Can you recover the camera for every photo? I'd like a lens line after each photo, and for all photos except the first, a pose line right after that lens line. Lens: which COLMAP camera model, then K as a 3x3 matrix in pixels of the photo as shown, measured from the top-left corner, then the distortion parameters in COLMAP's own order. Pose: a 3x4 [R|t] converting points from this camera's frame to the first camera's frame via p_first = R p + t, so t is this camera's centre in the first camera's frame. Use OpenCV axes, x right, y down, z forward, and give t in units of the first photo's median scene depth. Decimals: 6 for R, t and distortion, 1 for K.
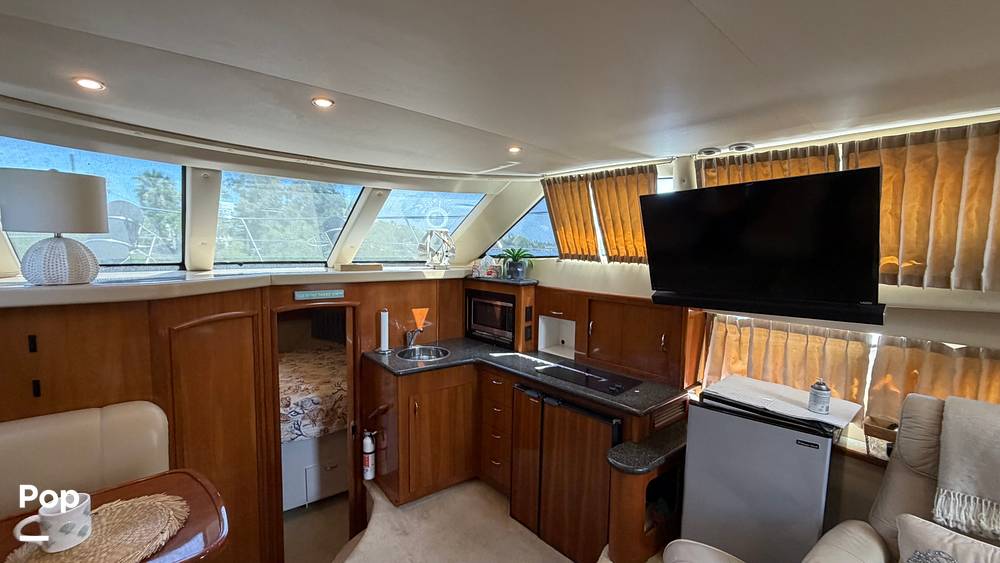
lens RADIAL K [[400.1, 0, 497.0], [0, 400.1, 282.0], [0, 0, 1]] dist [0.001313, 0.000001]
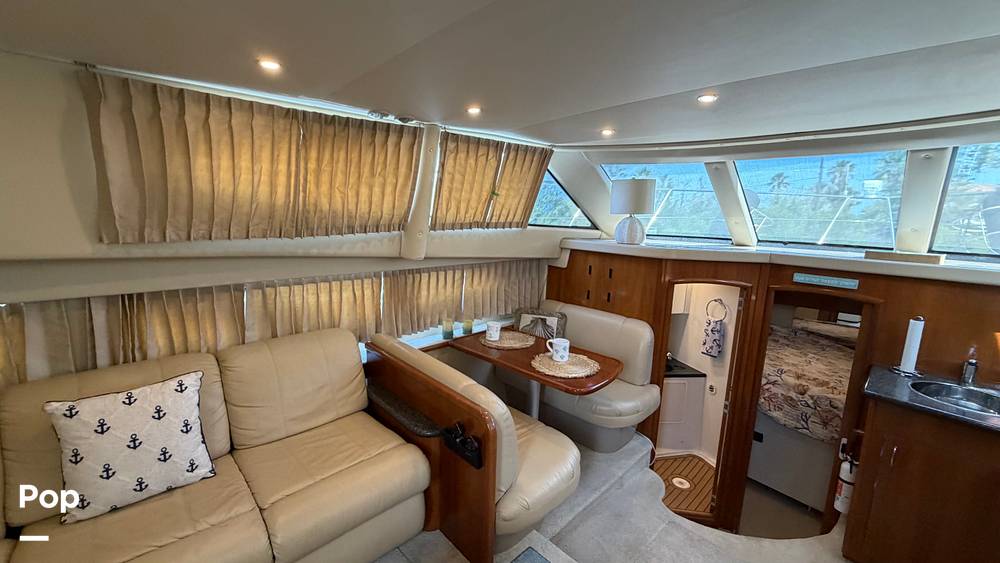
lens RADIAL K [[400.1, 0, 496.9], [0, 400.1, 281.3], [0, 0, 1]] dist [0.001313, 0.000001]
pose [[0.071365, 0.155150, -0.985310, 0.456064], [-0.118249, 0.982178, 0.146092, -0.014274], [0.990416, 0.106086, 0.088439, 0.212951]]
